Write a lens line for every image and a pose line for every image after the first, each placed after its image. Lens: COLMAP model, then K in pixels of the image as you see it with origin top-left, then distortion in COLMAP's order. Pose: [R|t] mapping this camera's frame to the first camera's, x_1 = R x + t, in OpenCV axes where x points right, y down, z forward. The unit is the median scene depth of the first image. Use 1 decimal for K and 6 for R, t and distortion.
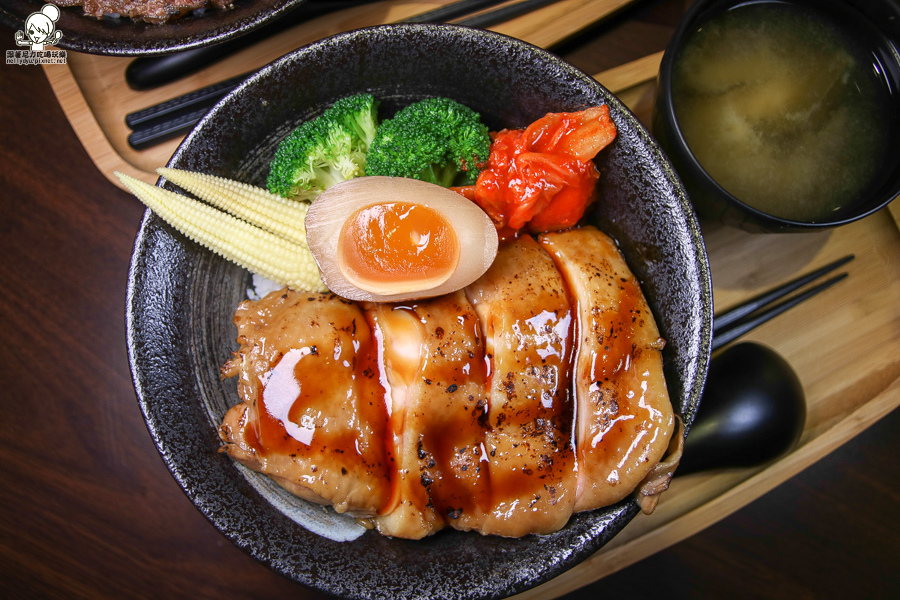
lens RADIAL K [[844.6, 0, 444.4], [0, 844.6, 300.2], [0, 0, 1]] dist [-0.073310, 0.000000]
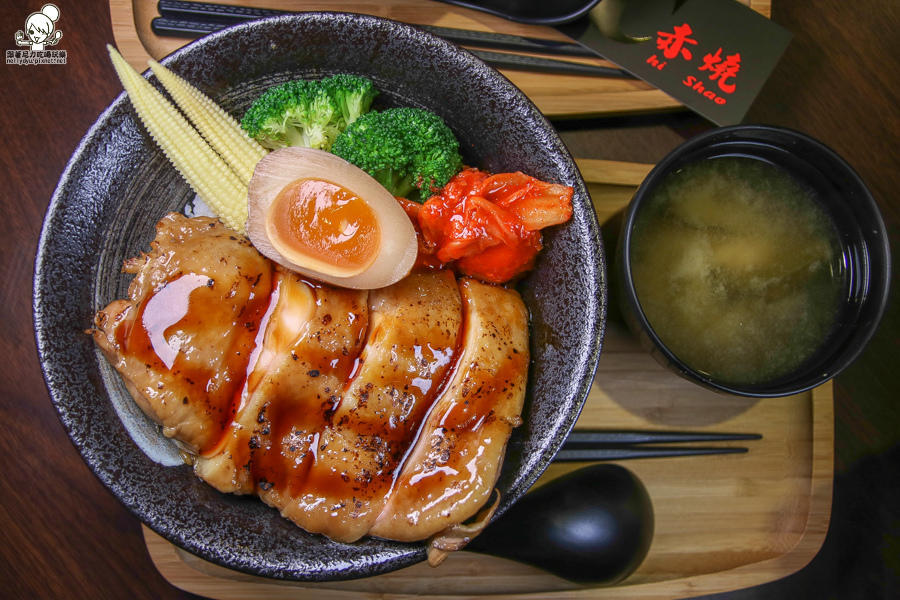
lens RADIAL K [[923.5, 0, 444.8], [0, 923.5, 324.1], [0, 0, 1]] dist [-0.068958, 0.000000]
pose [[0.903852, 0.427385, -0.019847, 0.147596], [-0.427350, 0.904065, 0.006229, -0.024699], [0.020605, 0.002852, 0.999784, -0.119636]]
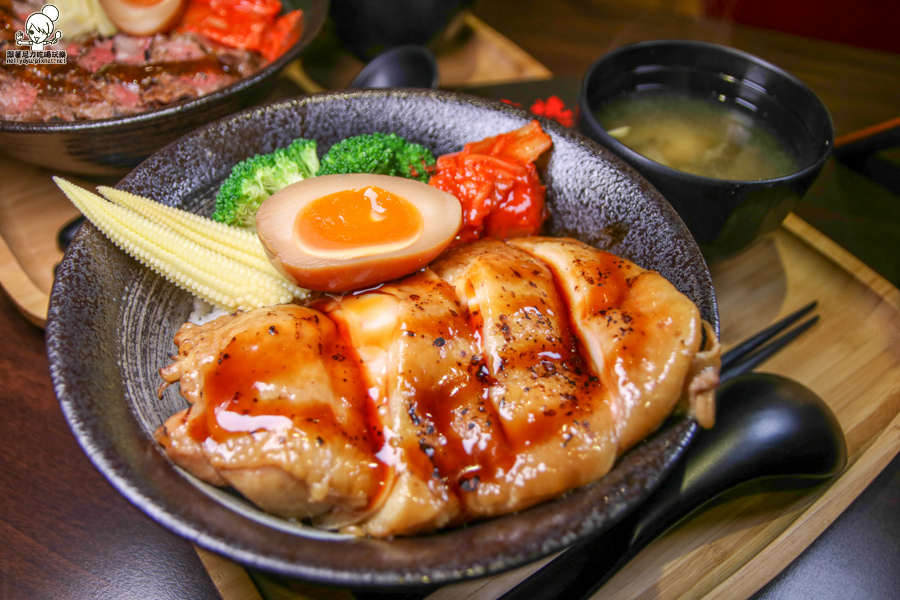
lens RADIAL K [[844.6, 0, 444.8], [0, 844.6, 291.9], [0, 0, 1]] dist [-0.073310, 0.000000]
pose [[0.983946, -0.109455, 0.140959, -0.098276], [0.172044, 0.791718, -0.586160, 0.556100], [-0.047441, 0.601001, 0.797839, 0.286087]]
